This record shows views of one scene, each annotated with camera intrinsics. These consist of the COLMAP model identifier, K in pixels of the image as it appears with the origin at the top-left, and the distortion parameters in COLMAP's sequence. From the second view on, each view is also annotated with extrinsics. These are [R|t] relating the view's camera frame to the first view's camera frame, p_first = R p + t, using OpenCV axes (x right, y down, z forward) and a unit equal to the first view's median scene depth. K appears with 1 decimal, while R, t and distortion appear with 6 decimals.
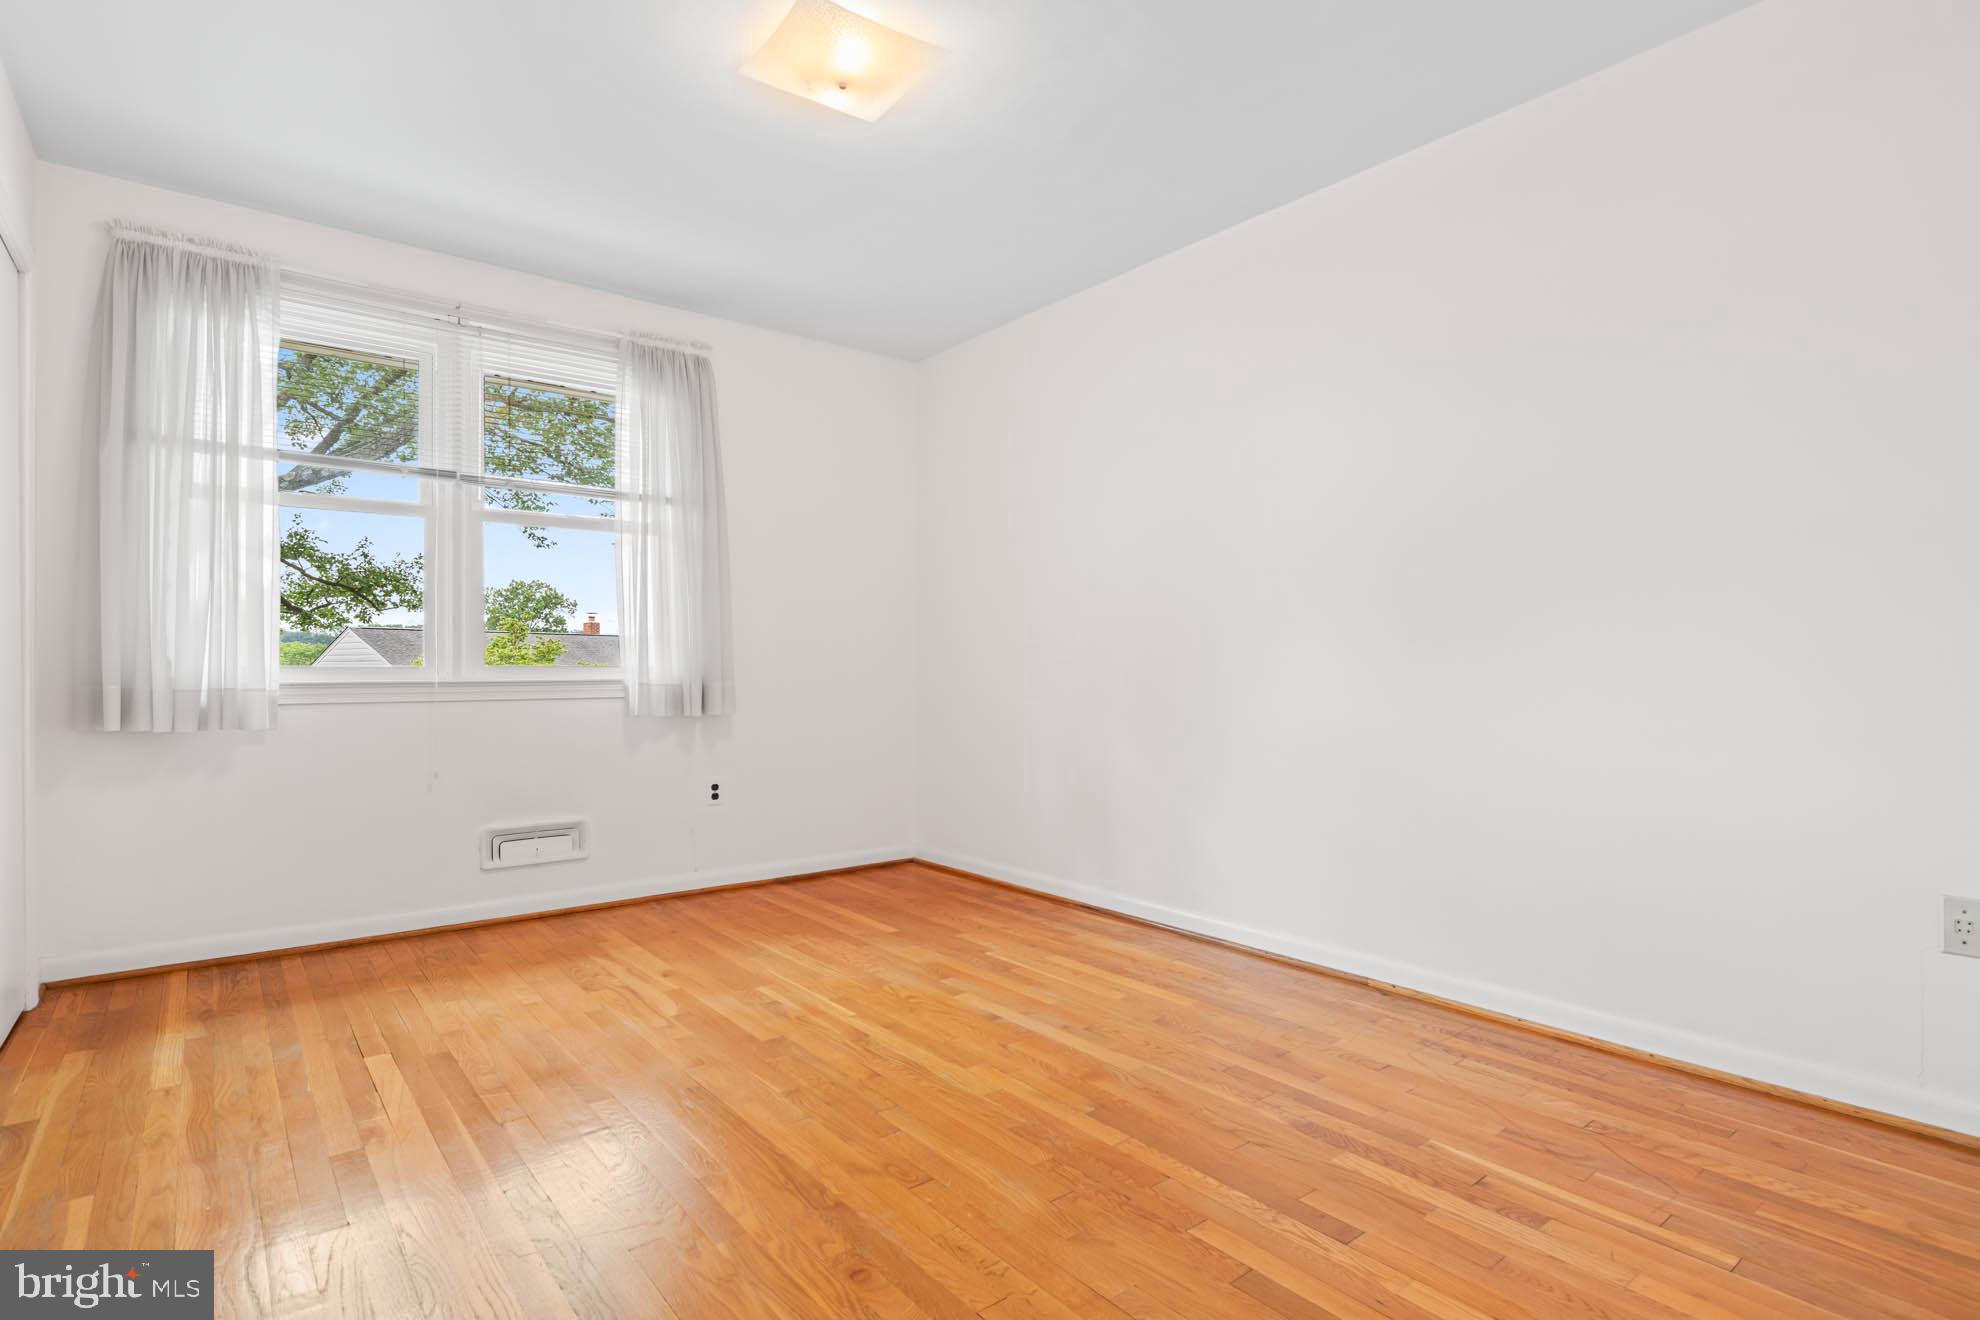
lens RADIAL K [[993.1, 0, 989.4], [0, 993.1, 668.7], [0, 0, 1]] dist [-0.000026, 0.001014]
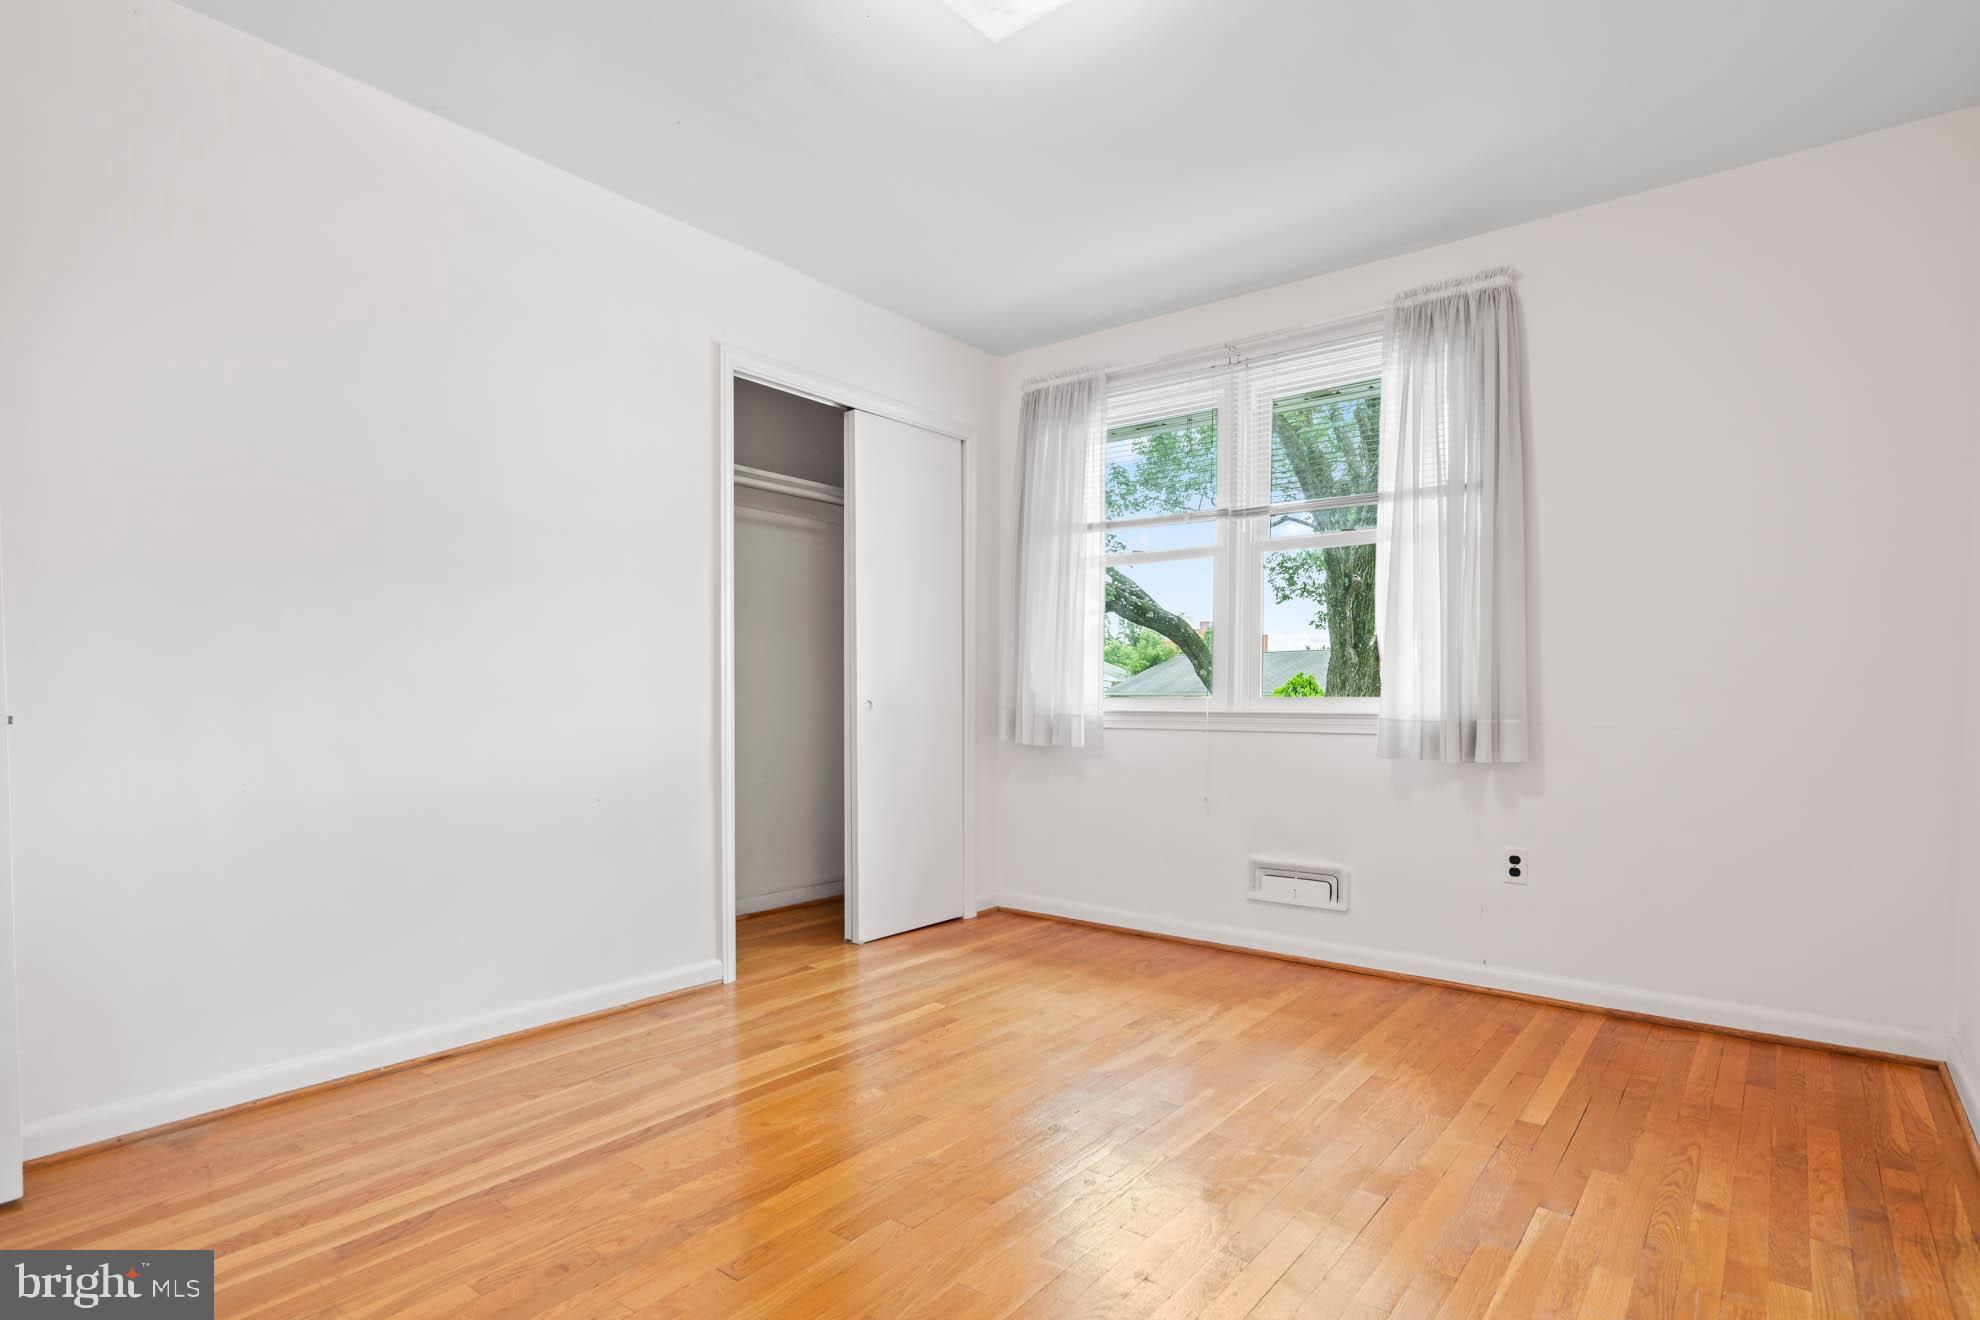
lens RADIAL K [[1012.9, 0, 980.4], [0, 1012.9, 728.0], [0, 0, 1]] dist [-0.001199, 0.000193]
pose [[0.226345, 0.035728, -0.973392, 0.512549], [0.000235, 0.999325, 0.036735, -0.011743], [0.974047, -0.008544, 0.226184, 0.596844]]
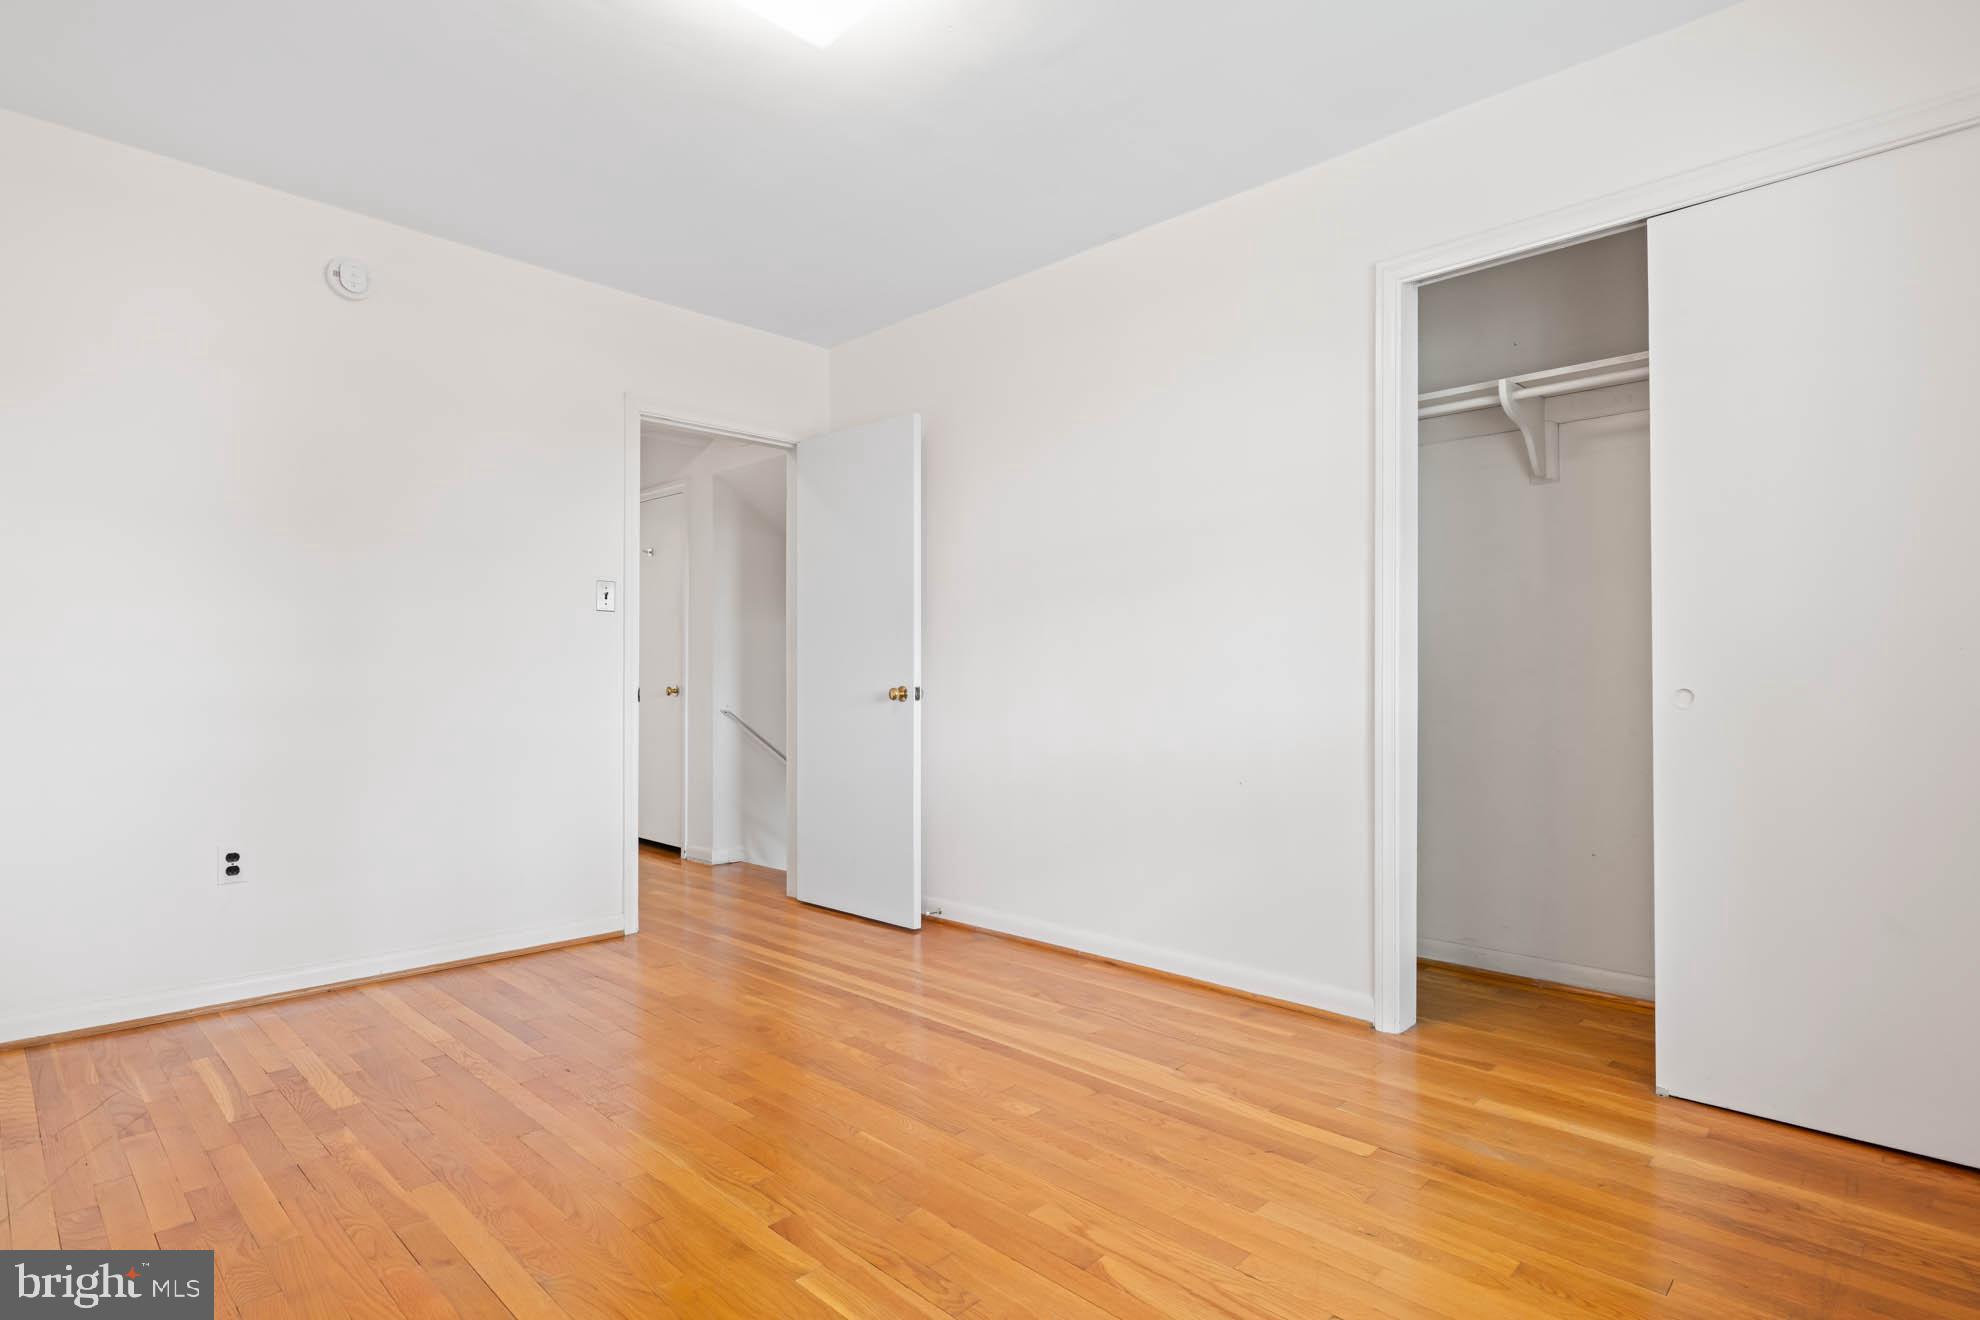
lens RADIAL K [[993.1, 0, 989.4], [0, 993.1, 668.7], [0, 0, 1]] dist [-0.000026, 0.001014]
pose [[-0.991236, -0.000075, -0.132105, -0.146871], [0.002619, 0.999792, -0.020214, 0.002975], [0.132080, -0.020383, -0.991030, 1.395444]]
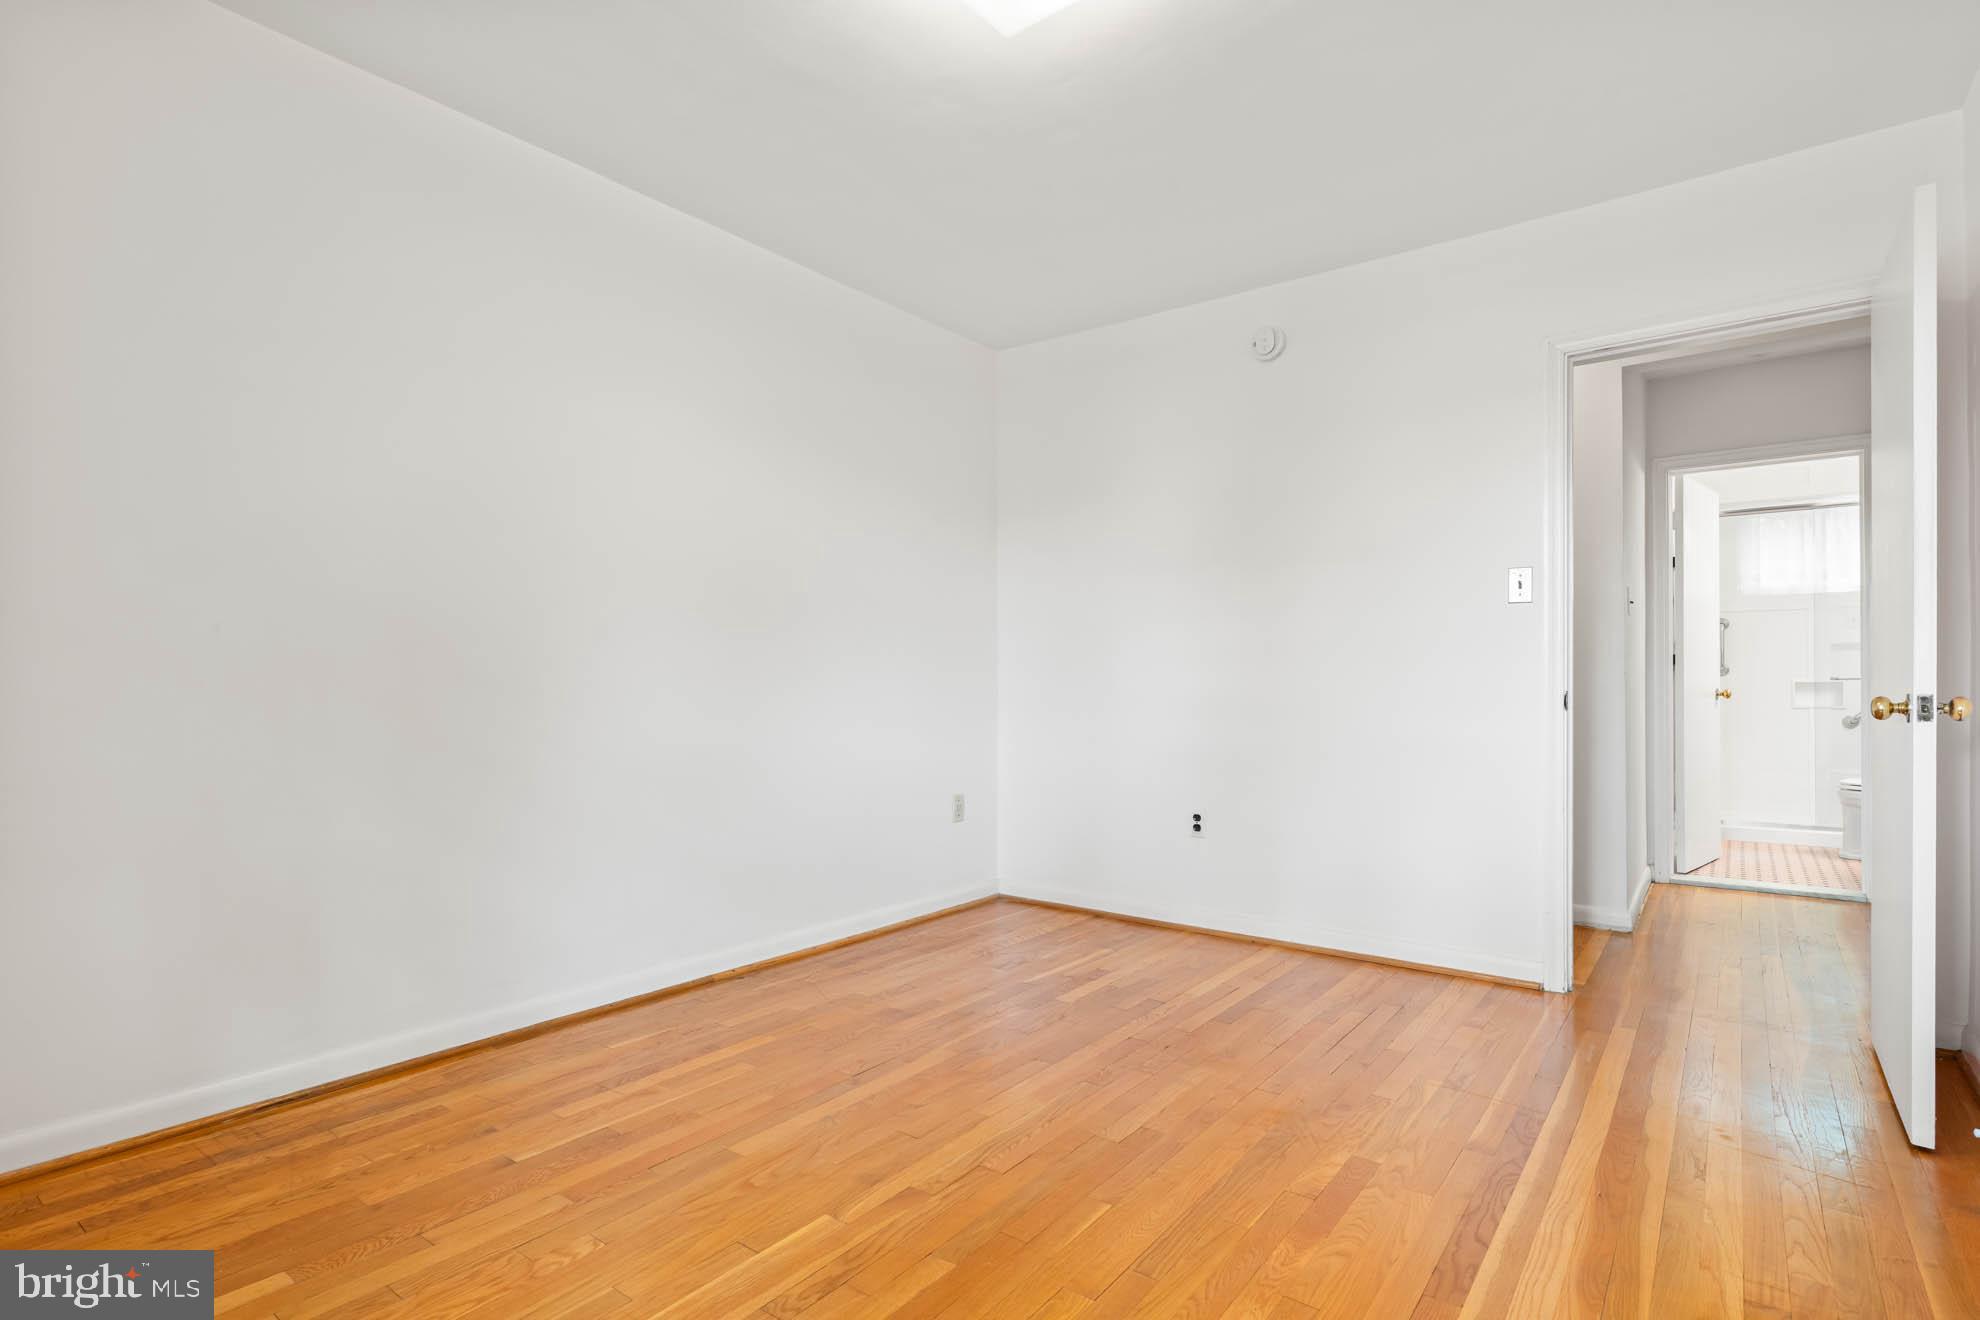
lens RADIAL K [[988.4, 0, 993.2], [0, 988.4, 677.7], [0, 0, 1]] dist [-0.003558, -0.000084]
pose [[-0.254598, 0.007983, 0.967014, -0.696819], [-0.004800, 0.999943, -0.009519, -0.001957], [-0.967035, -0.007065, -0.254545, 0.927773]]
